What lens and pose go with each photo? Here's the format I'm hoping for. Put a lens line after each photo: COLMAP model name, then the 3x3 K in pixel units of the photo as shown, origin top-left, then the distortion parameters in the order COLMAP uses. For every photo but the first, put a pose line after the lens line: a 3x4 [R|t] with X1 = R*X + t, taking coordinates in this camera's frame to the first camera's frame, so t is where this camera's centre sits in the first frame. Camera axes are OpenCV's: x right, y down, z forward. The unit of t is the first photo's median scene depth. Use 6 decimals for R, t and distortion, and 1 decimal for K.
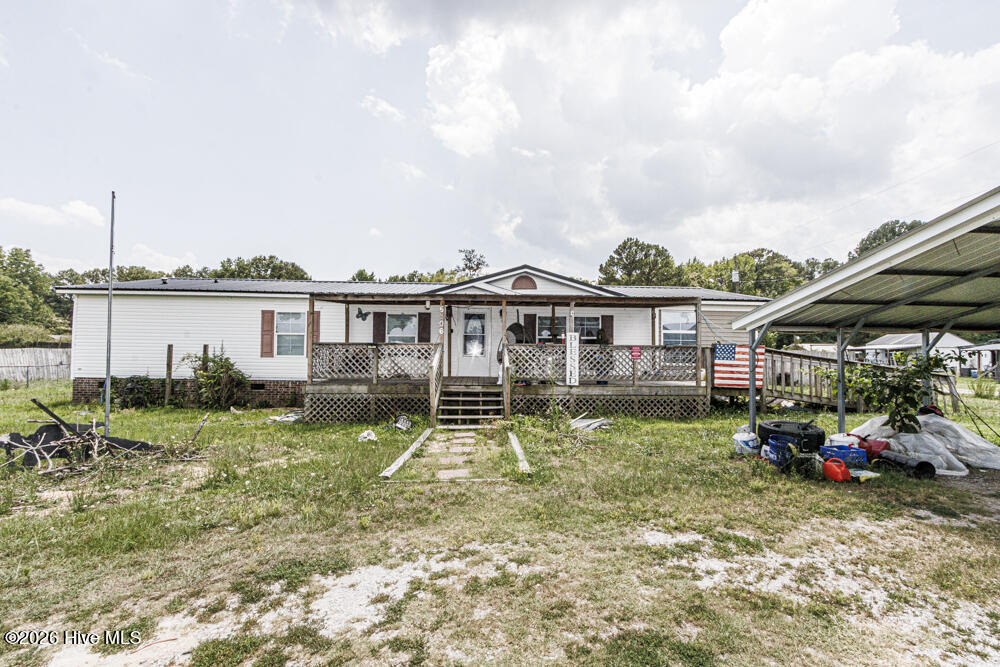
lens RADIAL K [[459.5, 0, 496.4], [0, 459.5, 334.3], [0, 0, 1]] dist [0.003546, 0.000647]
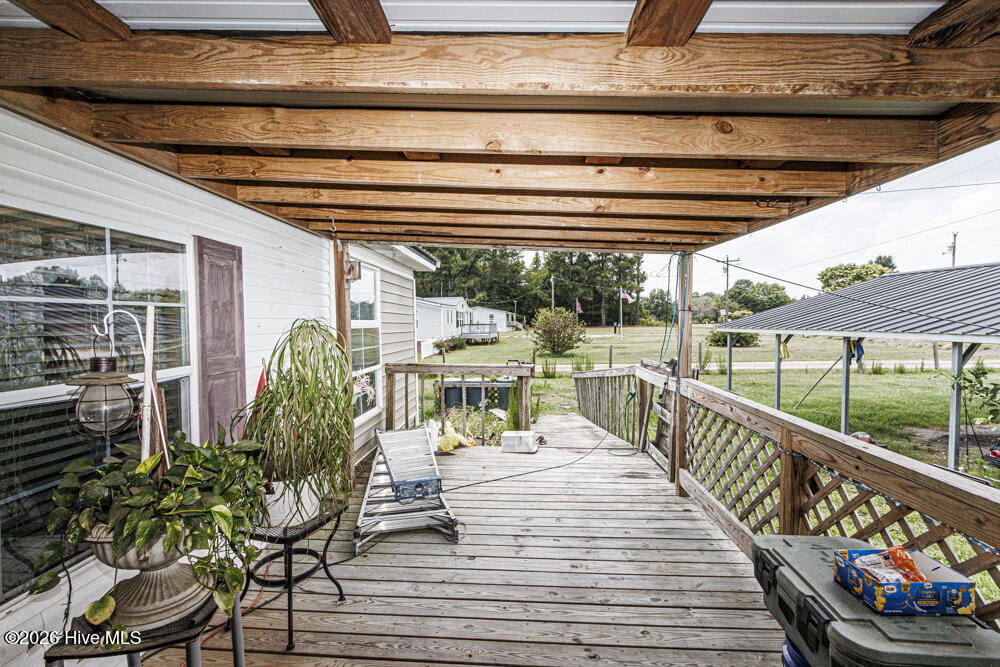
lens RADIAL K [[451.7, 0, 493.0], [0, 451.7, 334.0], [0, 0, 1]] dist [0.002110, -0.000326]
pose [[0.093891, -0.041363, 0.994723, 0.010105], [-0.032113, 0.998491, 0.044550, -0.002384], [-0.995064, -0.036127, 0.092421, 0.123950]]
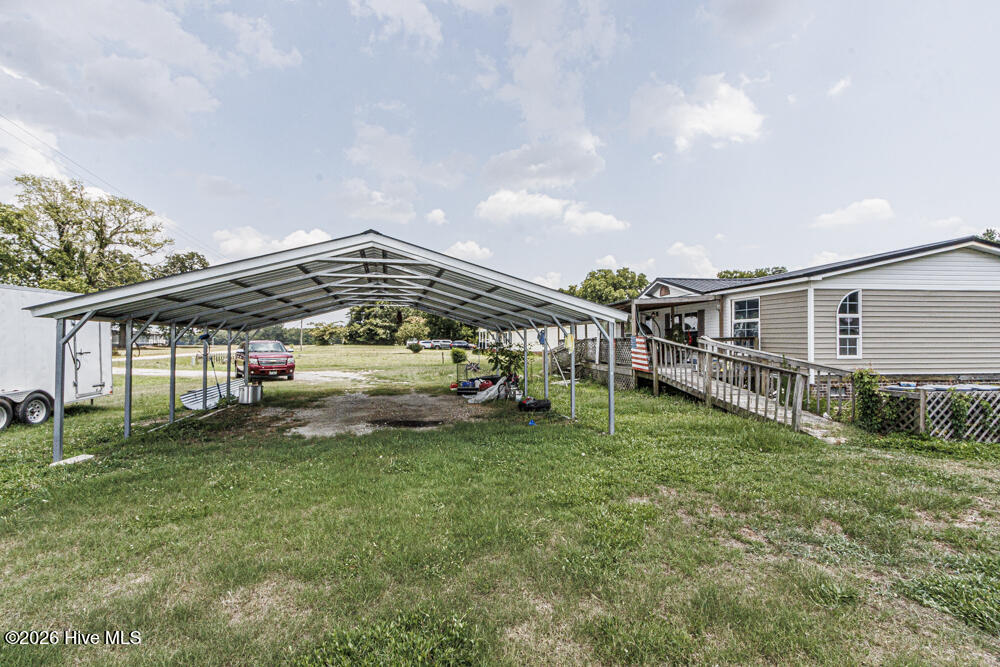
lens RADIAL K [[463.5, 0, 495.1], [0, 463.5, 338.4], [0, 0, 1]] dist [0.008021, -0.000135]
pose [[0.078974, -0.017859, -0.996717, 0.192226], [0.041476, 0.999033, -0.014614, 0.003571], [0.996013, -0.040186, 0.079638, 0.056265]]
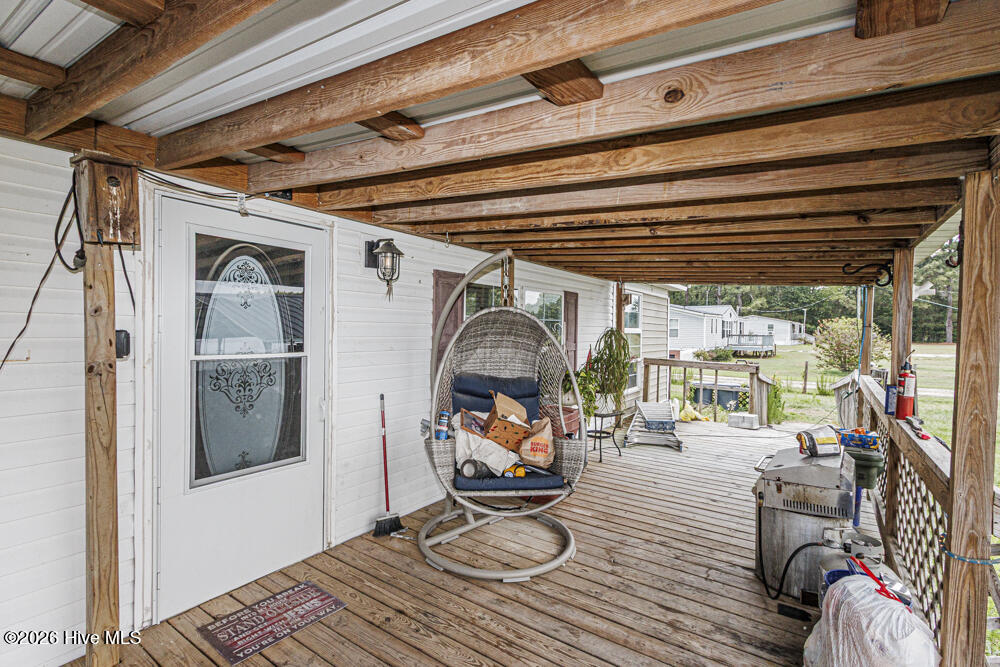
lens RADIAL K [[468.9, 0, 488.8], [0, 468.9, 334.1], [0, 0, 1]] dist [0.004562, 0.000246]
pose [[0.603682, -0.012905, 0.797120, -0.019858], [-0.042499, 0.997926, 0.048342, -0.003087], [-0.796091, -0.063060, 0.601882, 0.113916]]
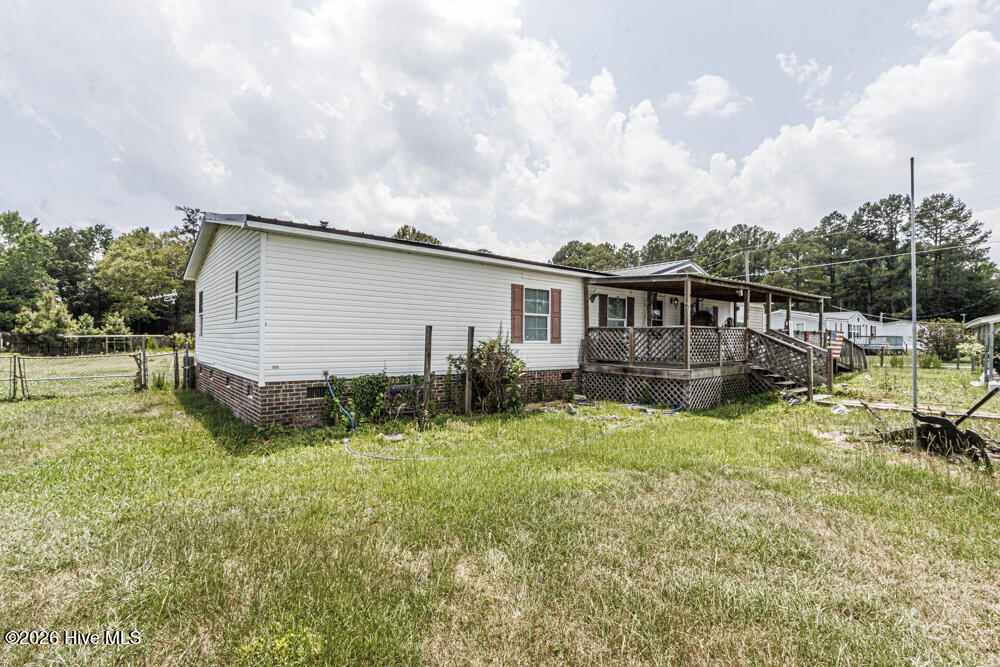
lens RADIAL K [[451.7, 0, 493.0], [0, 451.7, 334.0], [0, 0, 1]] dist [0.002110, -0.000326]
pose [[0.796676, 0.002709, 0.604400, -0.139697], [-0.023577, 0.999368, 0.026599, 0.001977], [-0.603946, -0.035441, 0.796237, 0.054511]]
